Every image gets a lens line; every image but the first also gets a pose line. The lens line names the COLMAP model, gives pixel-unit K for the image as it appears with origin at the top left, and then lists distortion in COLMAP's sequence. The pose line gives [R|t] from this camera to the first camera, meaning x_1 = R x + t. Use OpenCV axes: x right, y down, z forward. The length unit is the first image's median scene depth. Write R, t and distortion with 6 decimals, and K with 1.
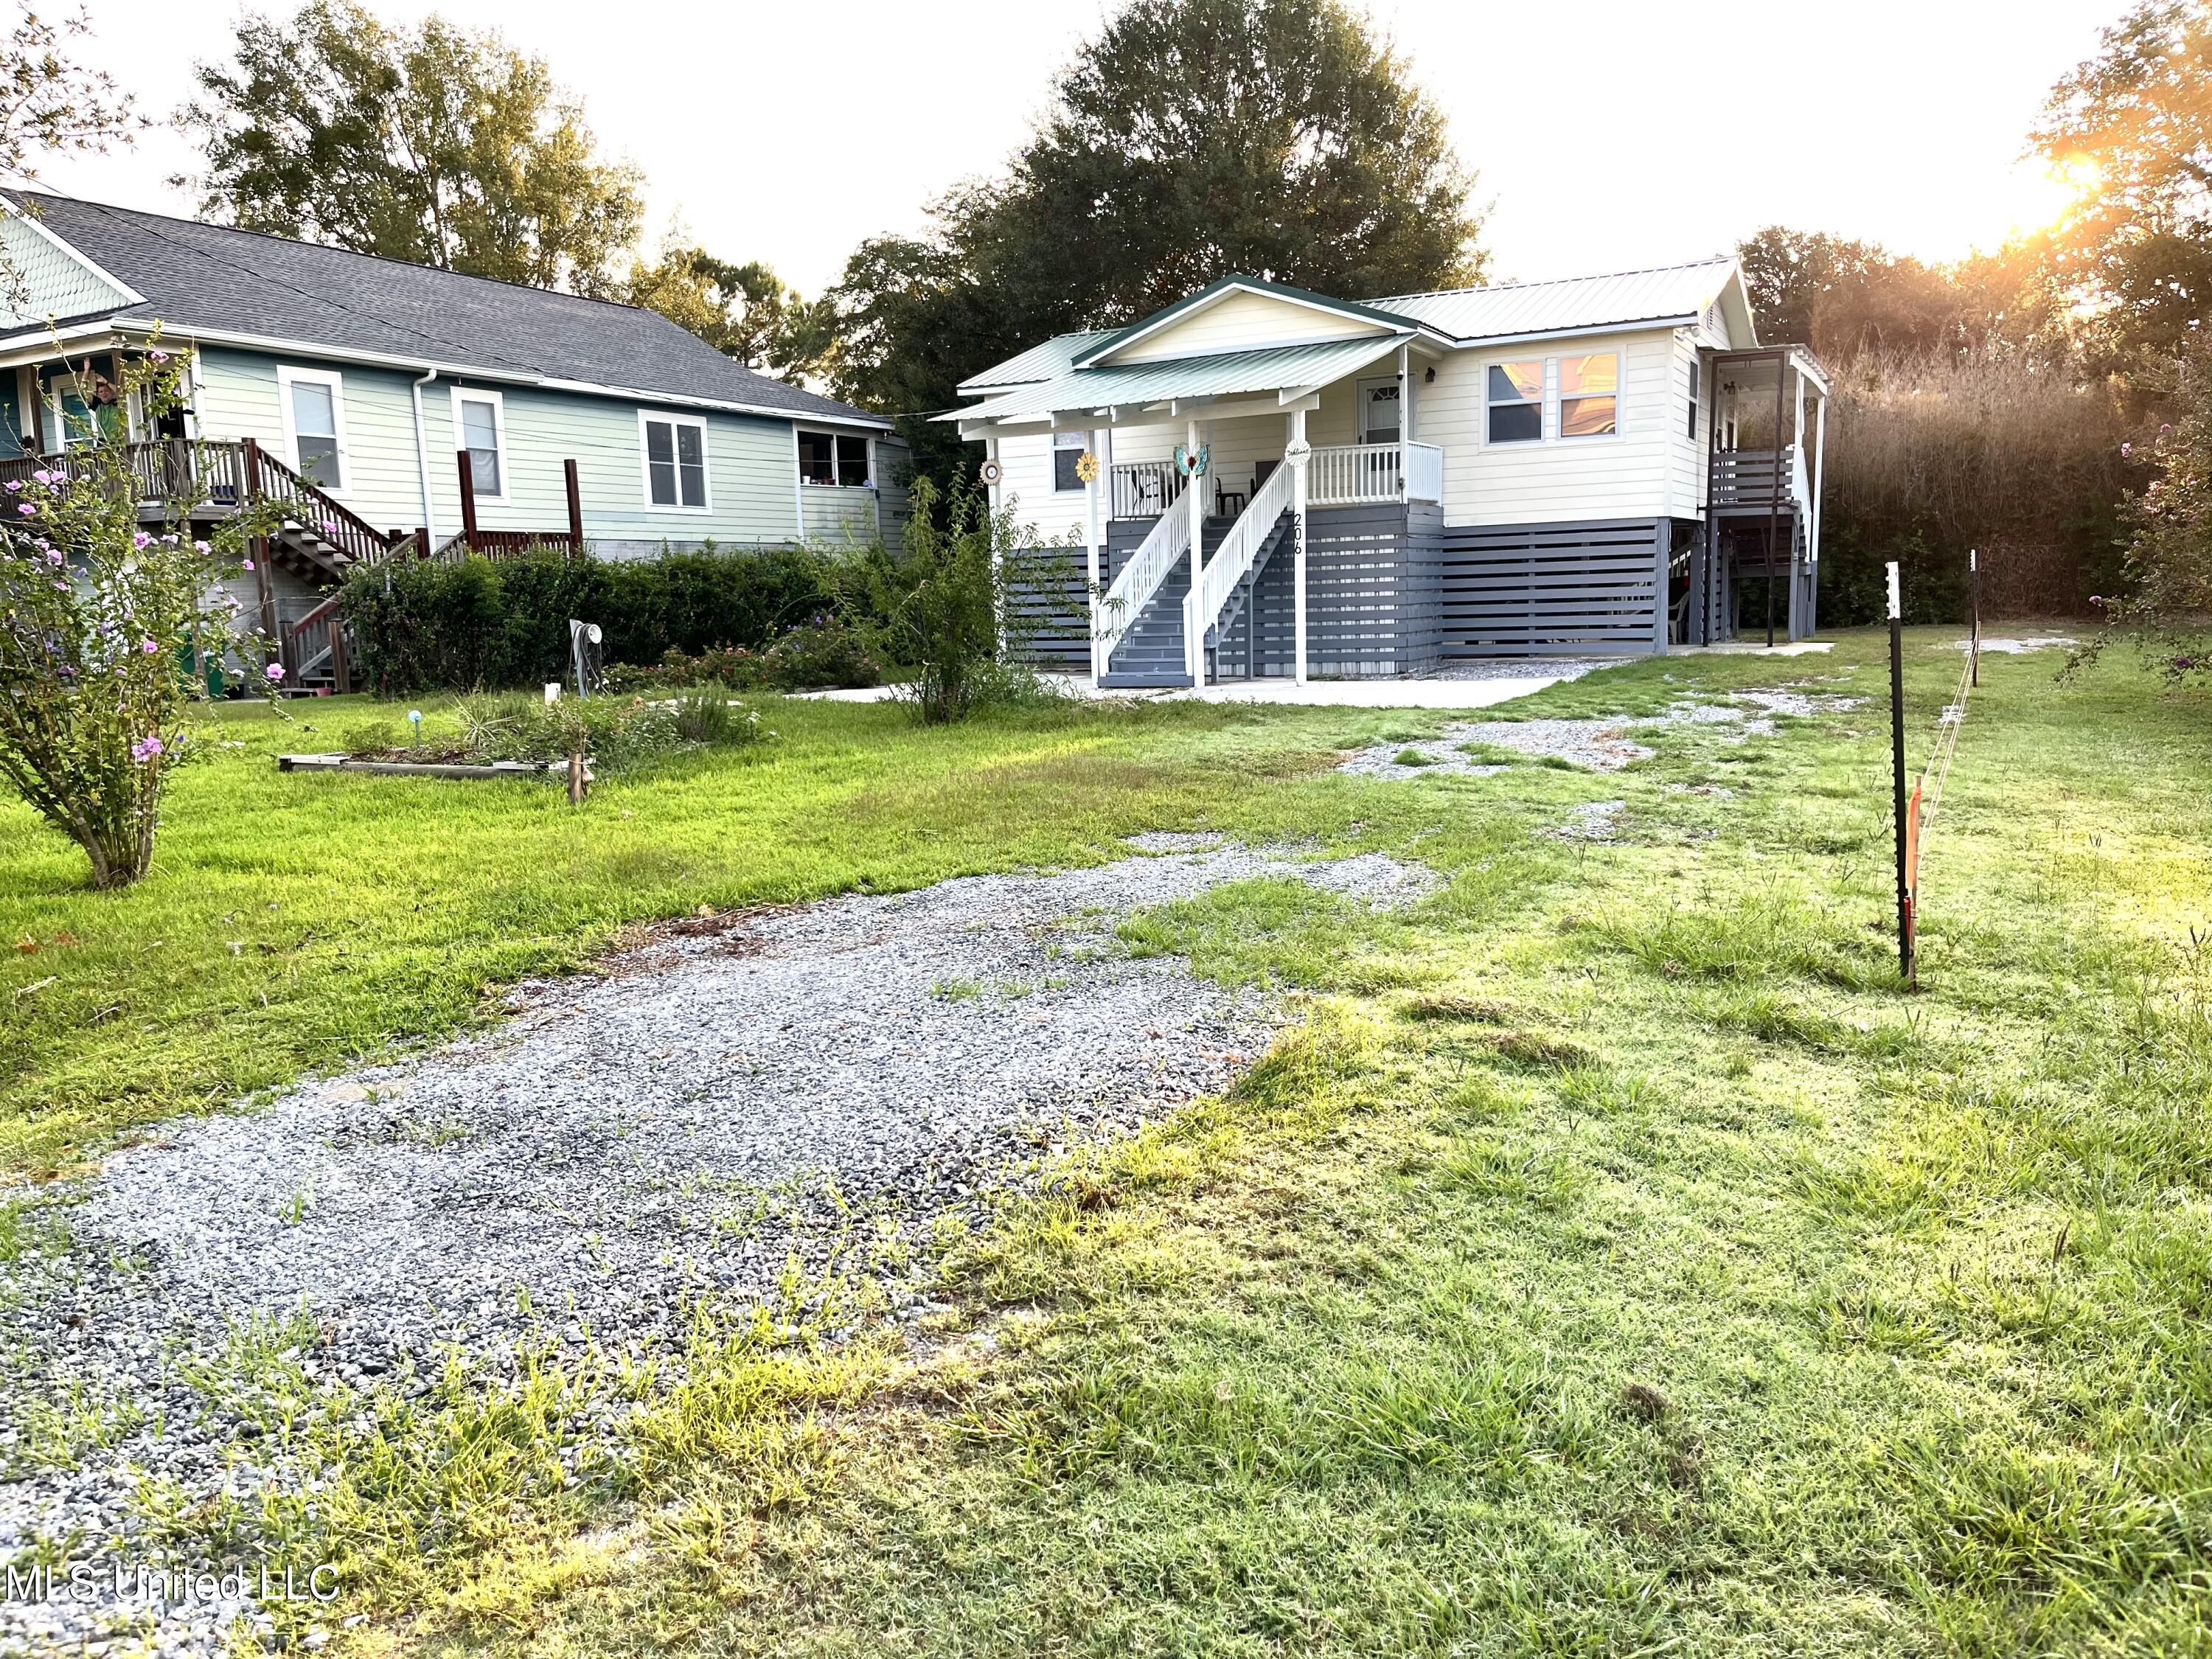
lens RADIAL K [[1659.1, 0, 1151.7], [0, 1659.1, 849.2], [0, 0, 1]] dist [0.007744, 0.004684]
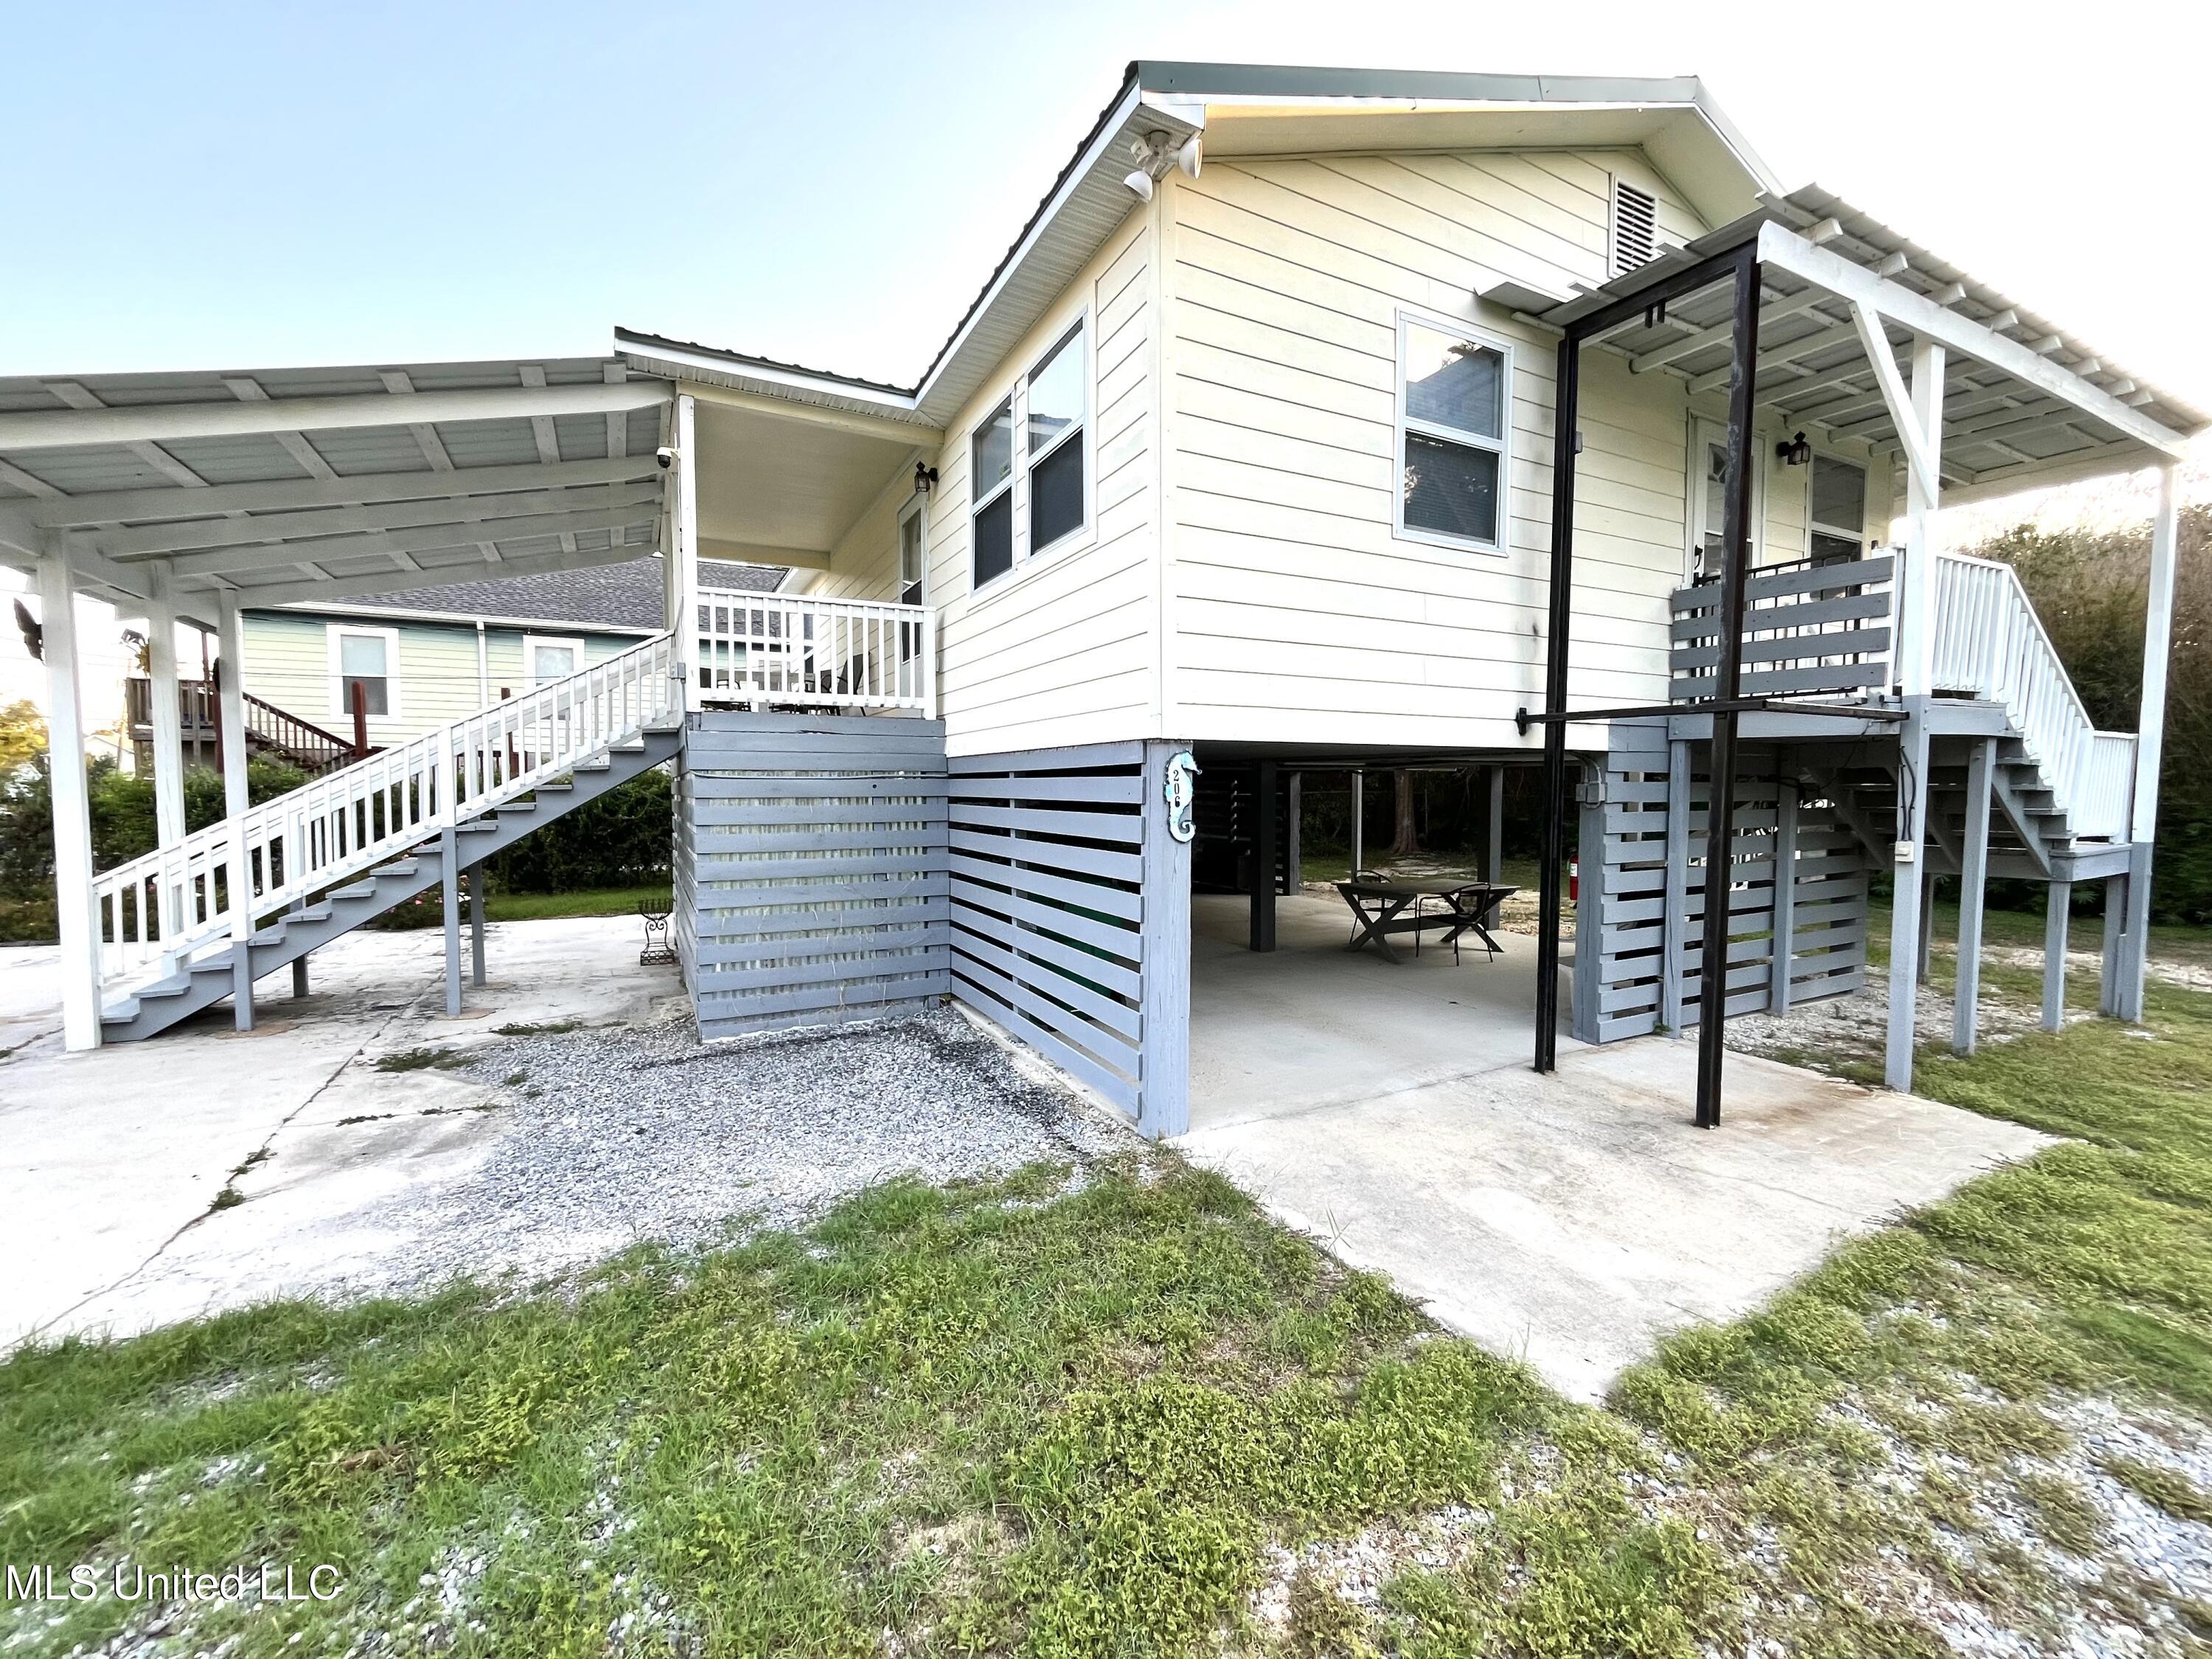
lens RADIAL K [[893.2, 0, 1137.4], [0, 893.2, 836.5], [0, 0, 1]] dist [-0.002692, -0.000437]
pose [[0.811804, 0.064677, -0.580337, 0.369799], [-0.115931, 0.991915, -0.051624, -0.152623], [0.572306, 0.109188, 0.812739, 0.761352]]
